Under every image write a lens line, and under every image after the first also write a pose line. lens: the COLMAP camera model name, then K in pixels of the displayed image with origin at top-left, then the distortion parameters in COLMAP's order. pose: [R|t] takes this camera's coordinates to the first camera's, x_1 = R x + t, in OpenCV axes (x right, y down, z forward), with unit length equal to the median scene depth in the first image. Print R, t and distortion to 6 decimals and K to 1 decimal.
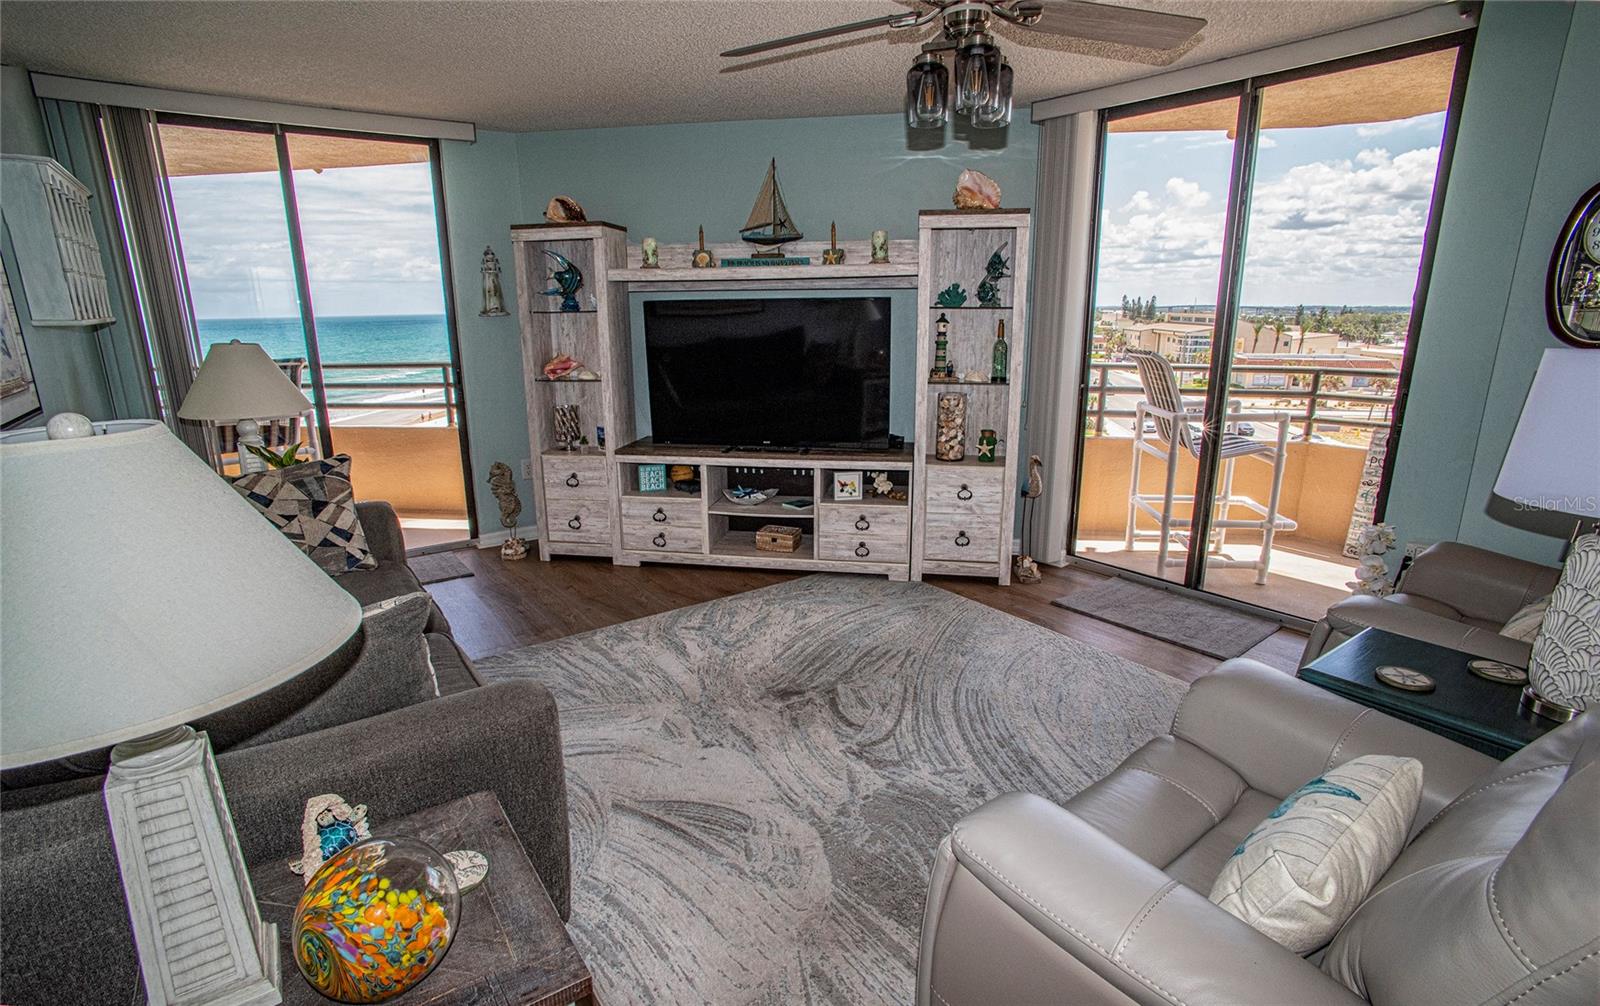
lens RADIAL K [[766.9, 0, 800.0], [0, 766.9, 503.0], [0, 0, 1]] dist [-0.079486, 0.052157]
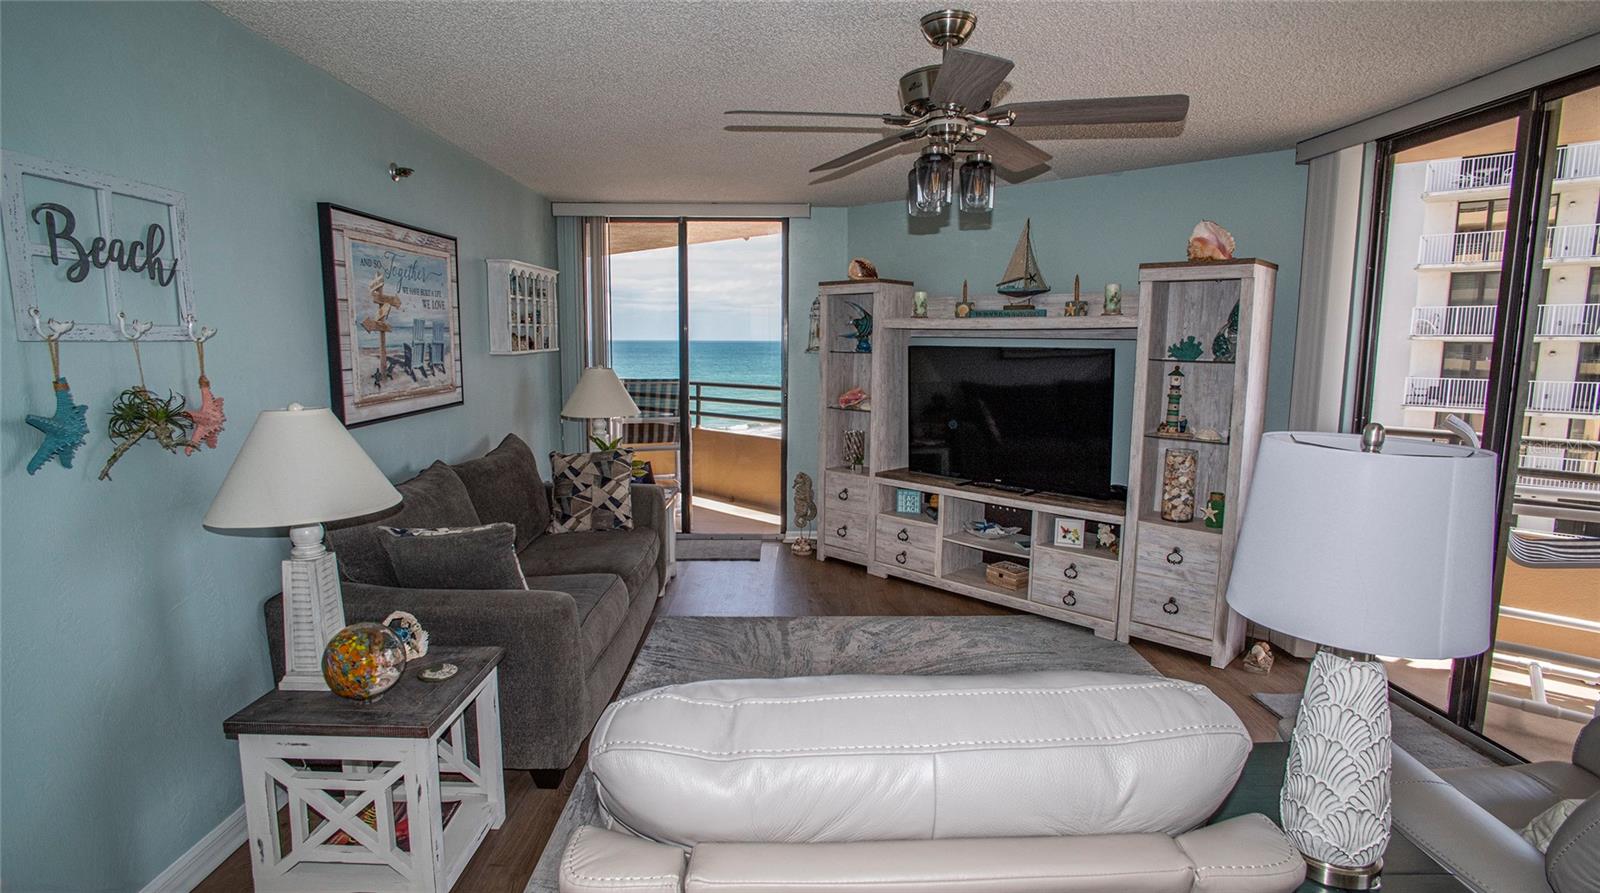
lens RADIAL K [[769.8, 0, 800.0], [0, 769.8, 446.5], [0, 0, 1]] dist [-0.053928, 0.000036]
pose [[0.833498, 0.090482, -0.545064, 0.306025], [-0.153261, 0.985650, -0.070741, -0.009079], [0.530841, 0.142500, 0.835405, -0.033122]]
